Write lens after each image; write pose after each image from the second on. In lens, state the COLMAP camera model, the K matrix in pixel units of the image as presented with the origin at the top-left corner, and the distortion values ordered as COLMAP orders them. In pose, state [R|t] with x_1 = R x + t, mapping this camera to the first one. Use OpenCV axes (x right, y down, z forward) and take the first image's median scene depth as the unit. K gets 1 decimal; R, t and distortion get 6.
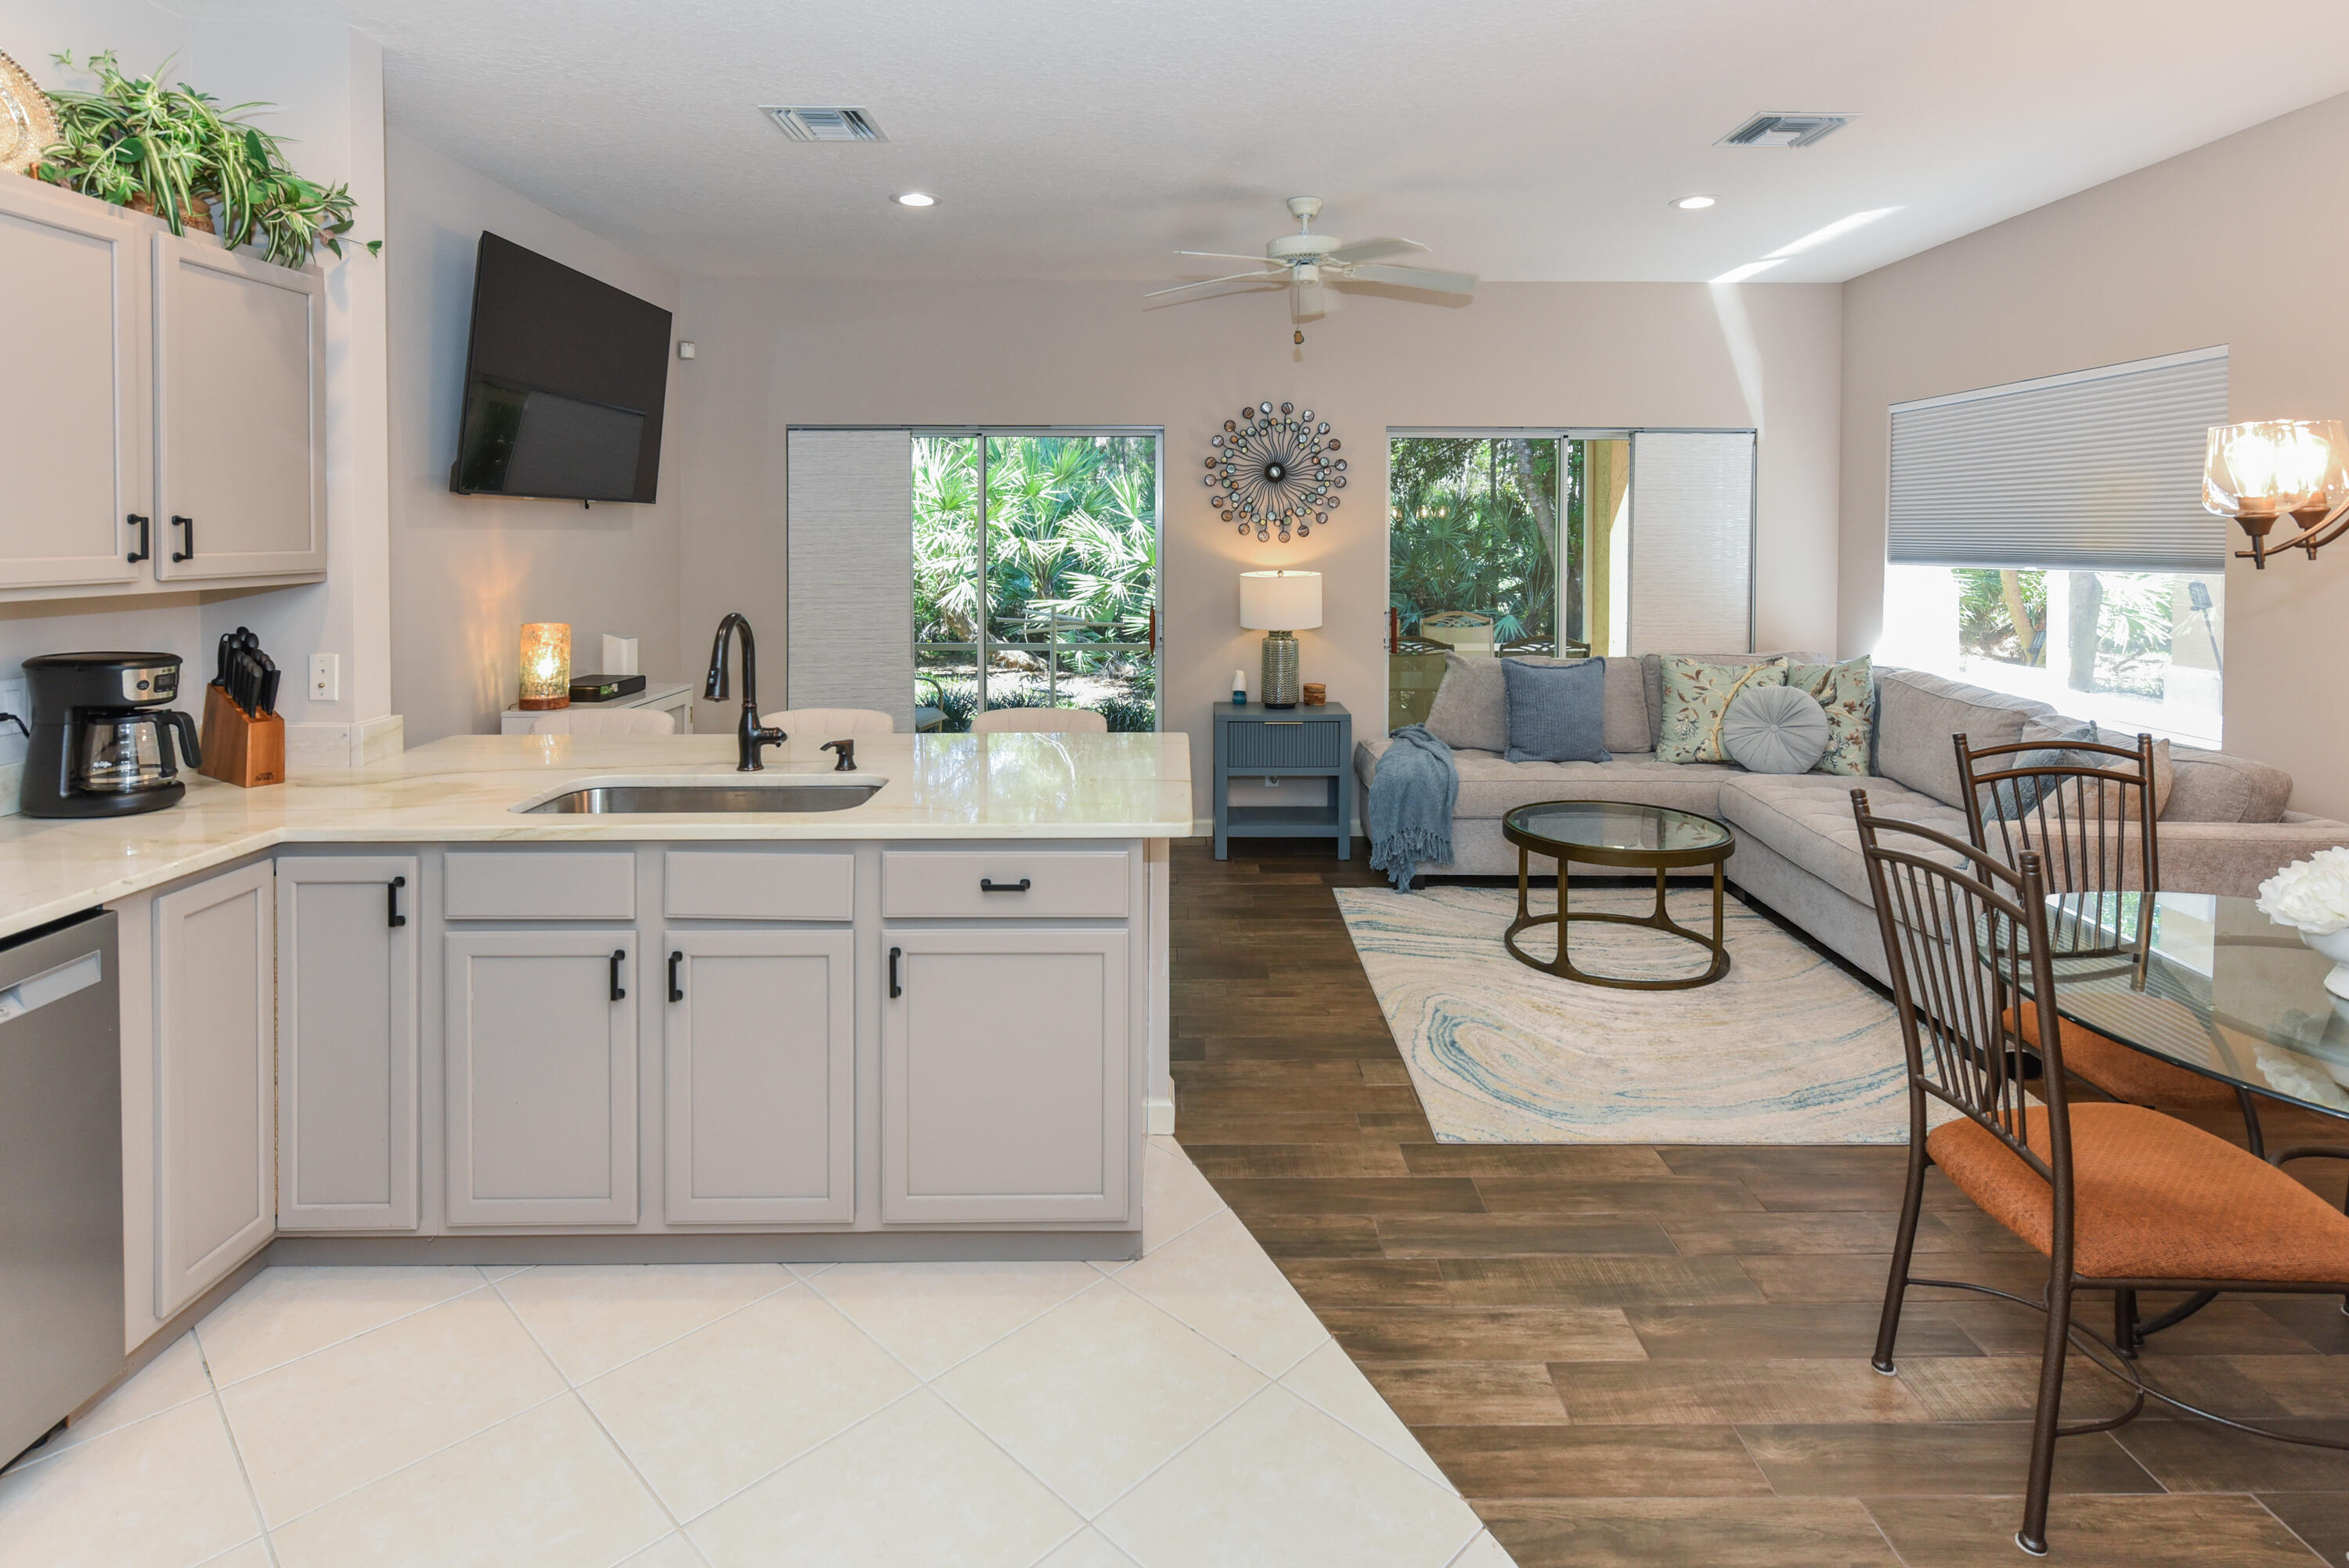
lens RADIAL K [[1198.6, 0, 1204.3], [0, 1198.6, 566.6], [0, 0, 1]] dist [0.009047, -0.003552]
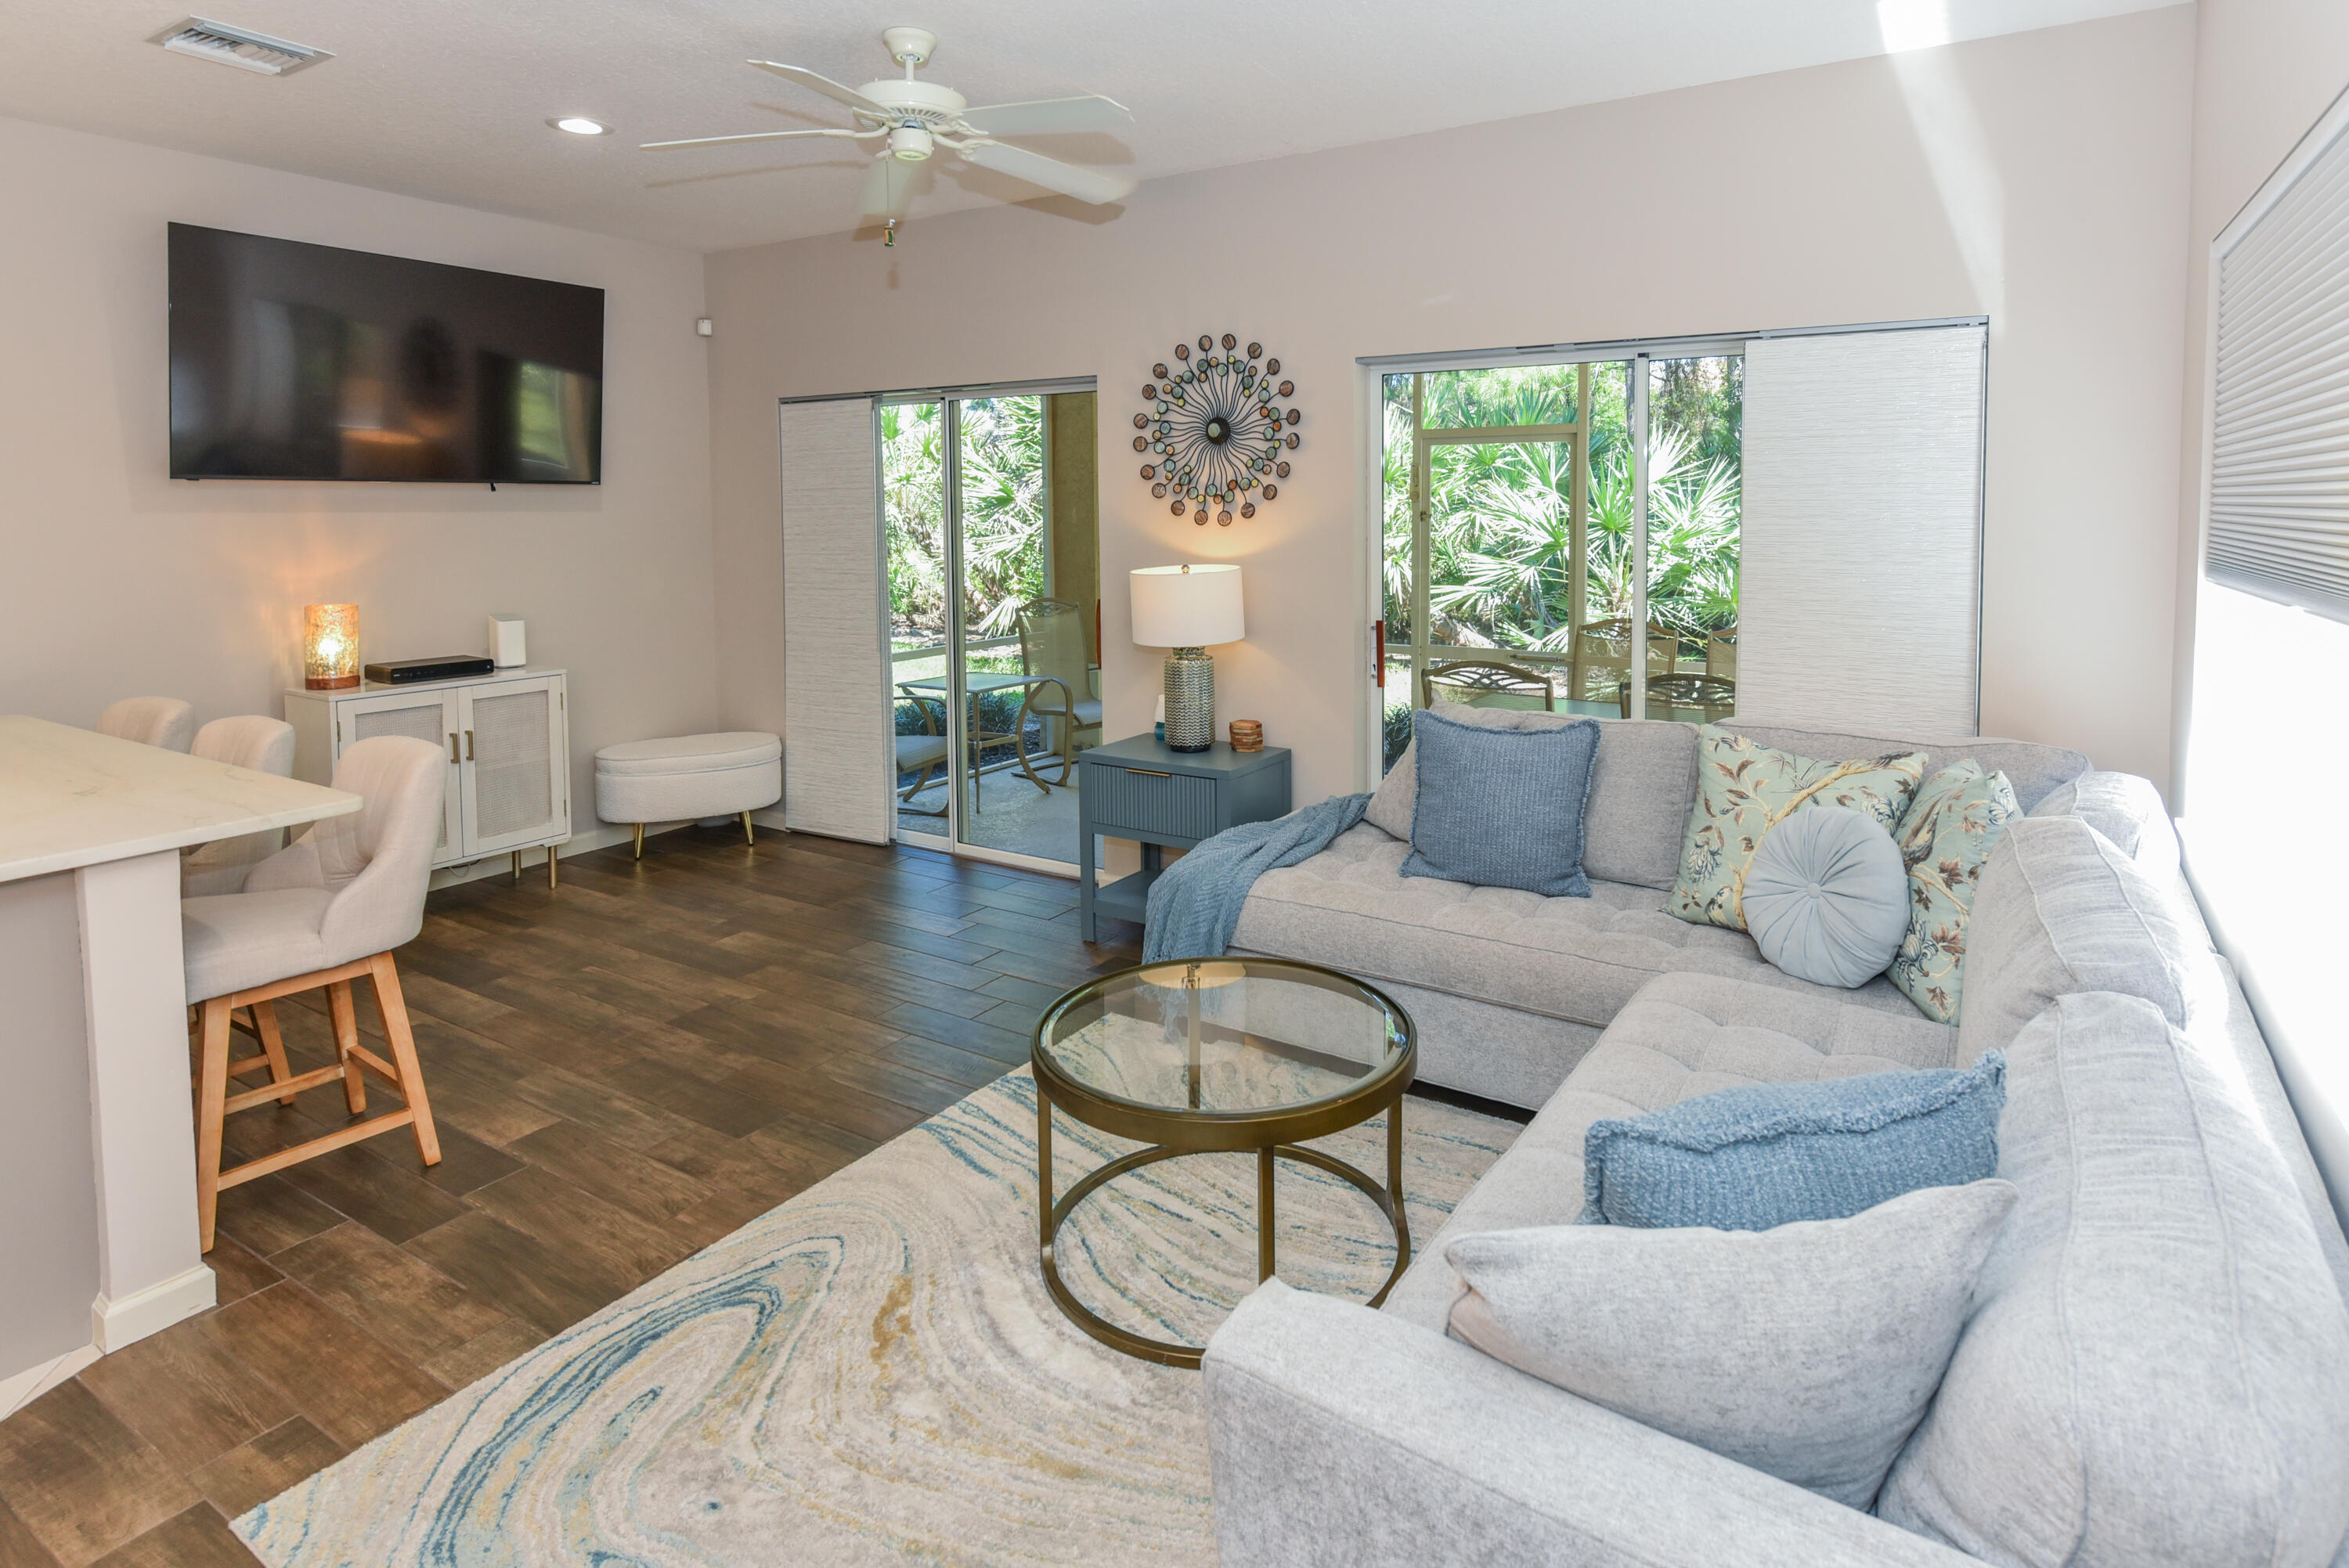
lens RADIAL K [[1198.6, 0, 1265.7], [0, 1198.6, 600.8], [0, 0, 1]] dist [0.009047, -0.003552]
pose [[0.855354, 0.038997, -0.516574, 0.619687], [-0.009222, 0.998151, 0.060082, -0.024716], [0.517962, -0.046627, 0.854132, 0.499365]]
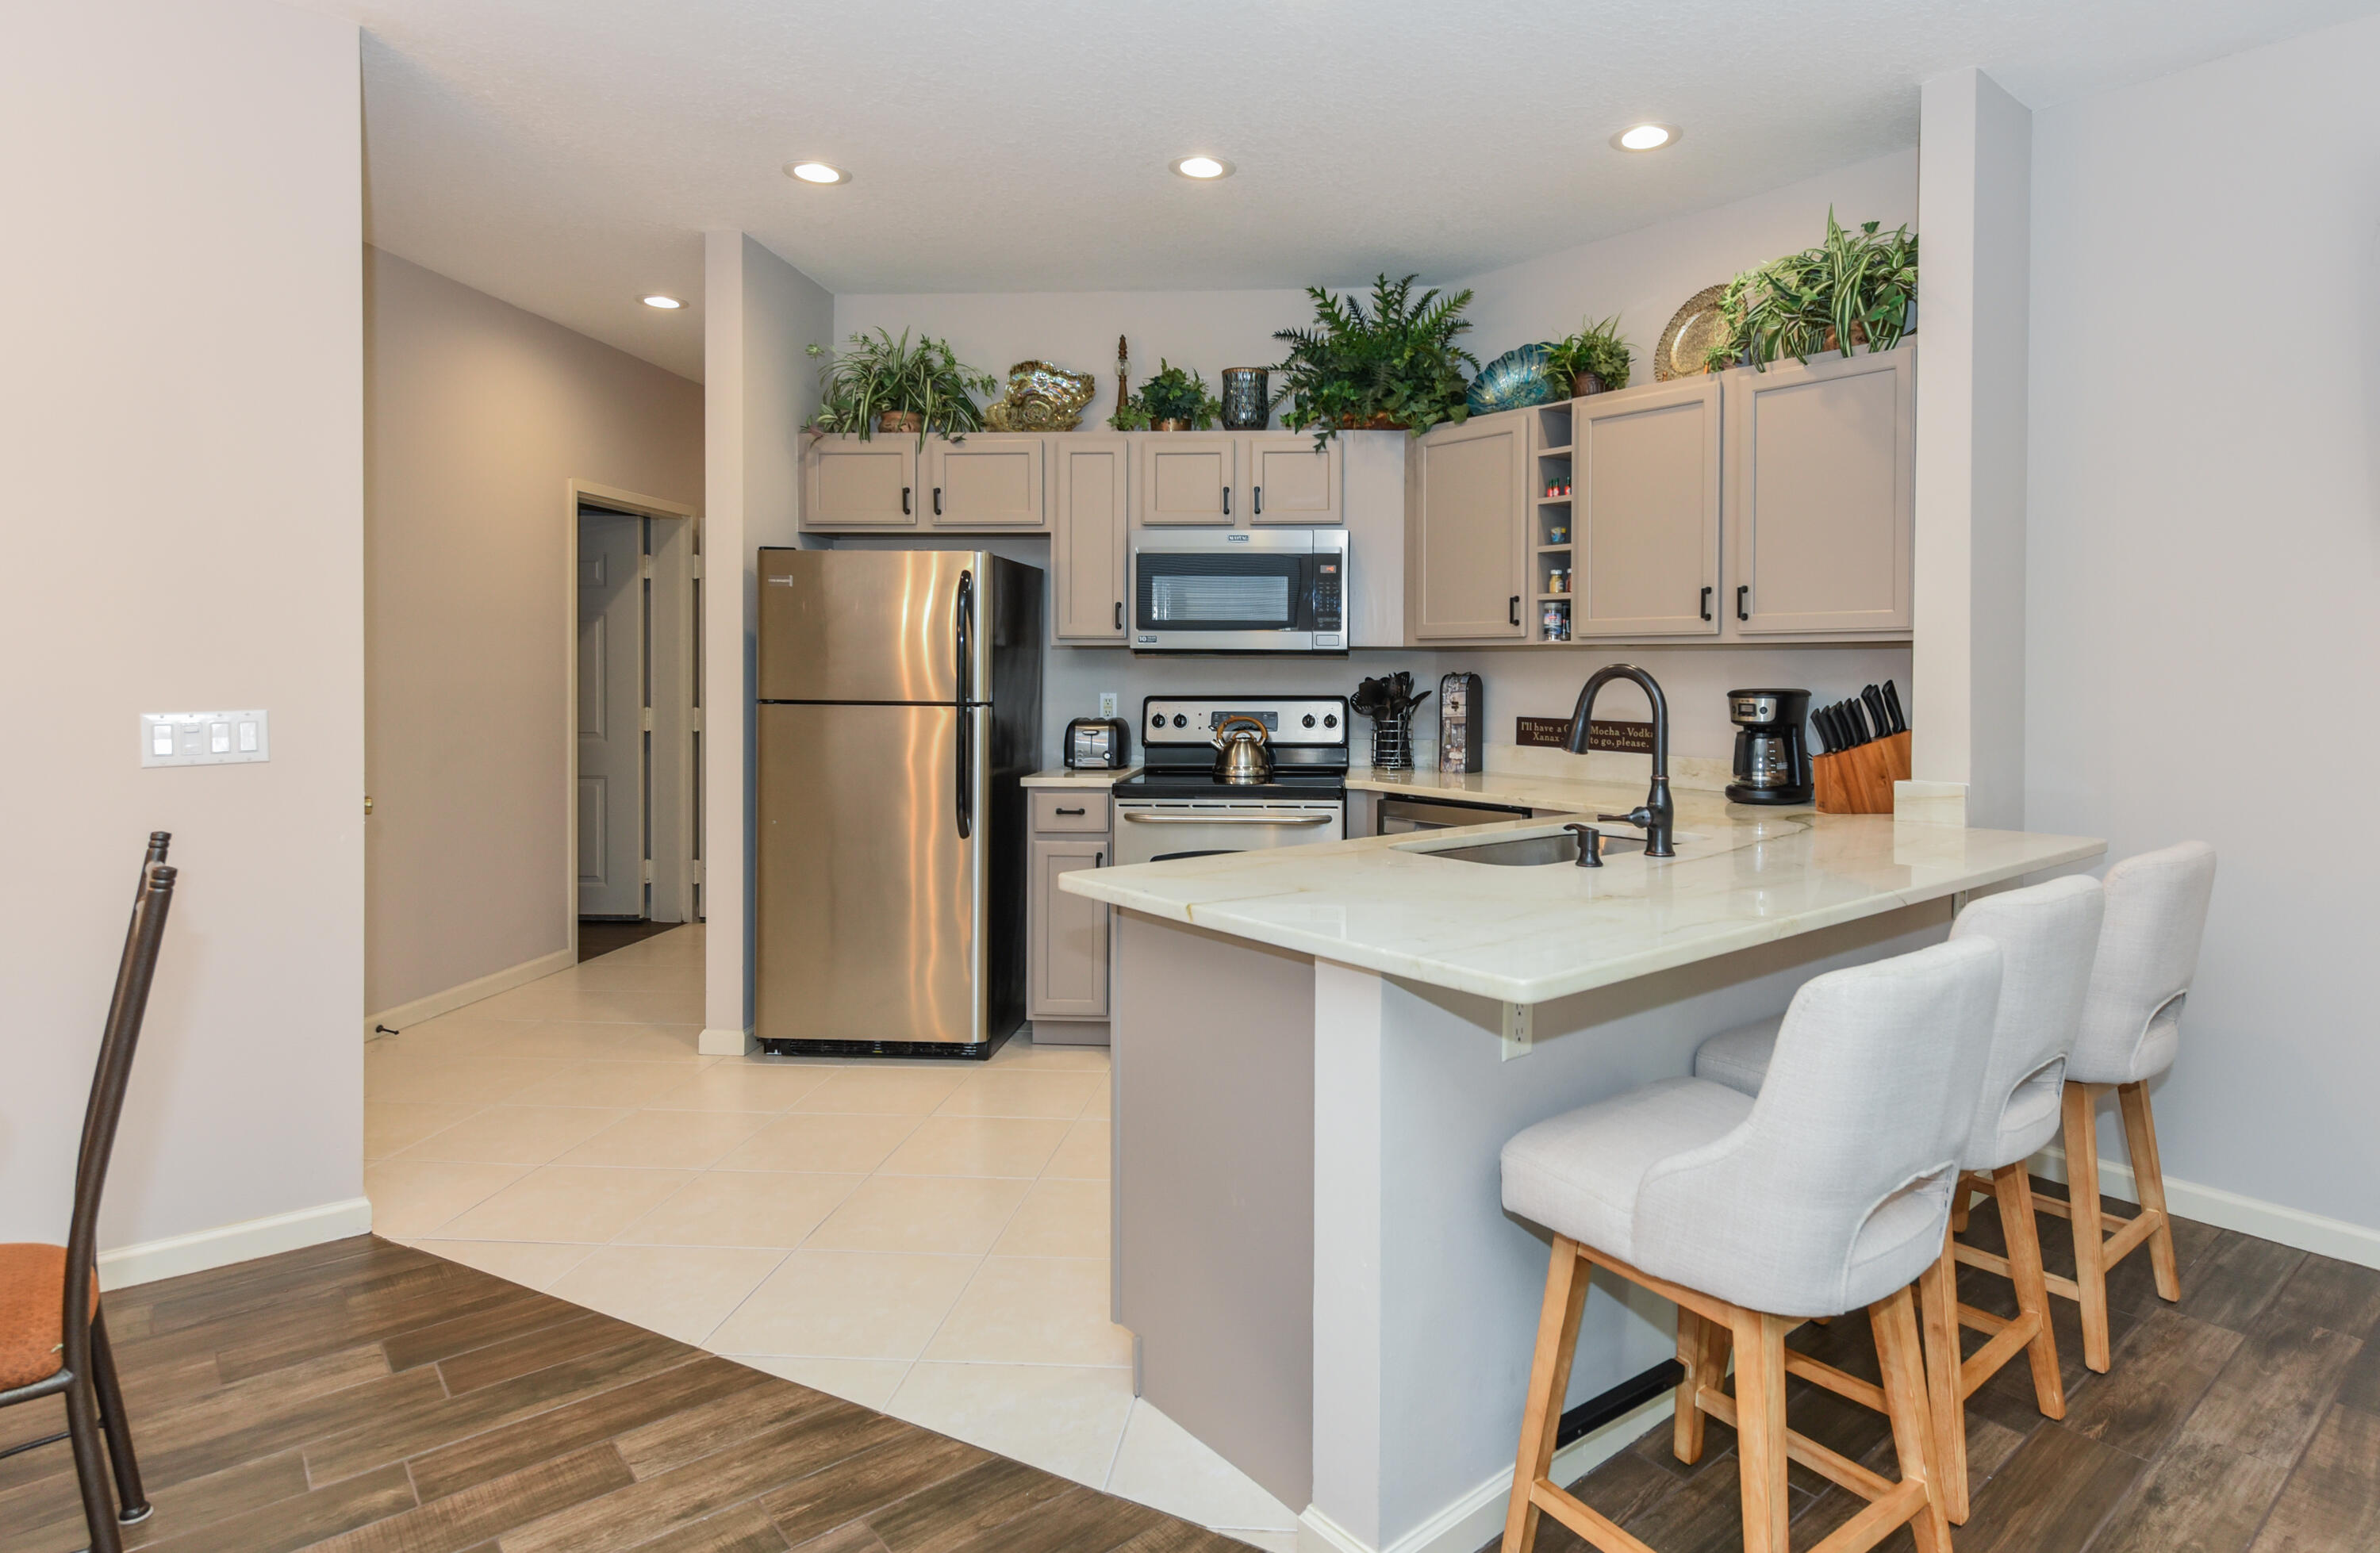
lens RADIAL K [[1277.1, 0, 1315.1], [0, 1277.1, 702.6], [0, 0, 1]] dist [0.008072, 0.002760]
pose [[-0.759605, 0.012508, -0.650265, 0.241910], [-0.024133, 0.998585, 0.047398, 0.017072], [0.649937, 0.051697, -0.758228, 0.957186]]
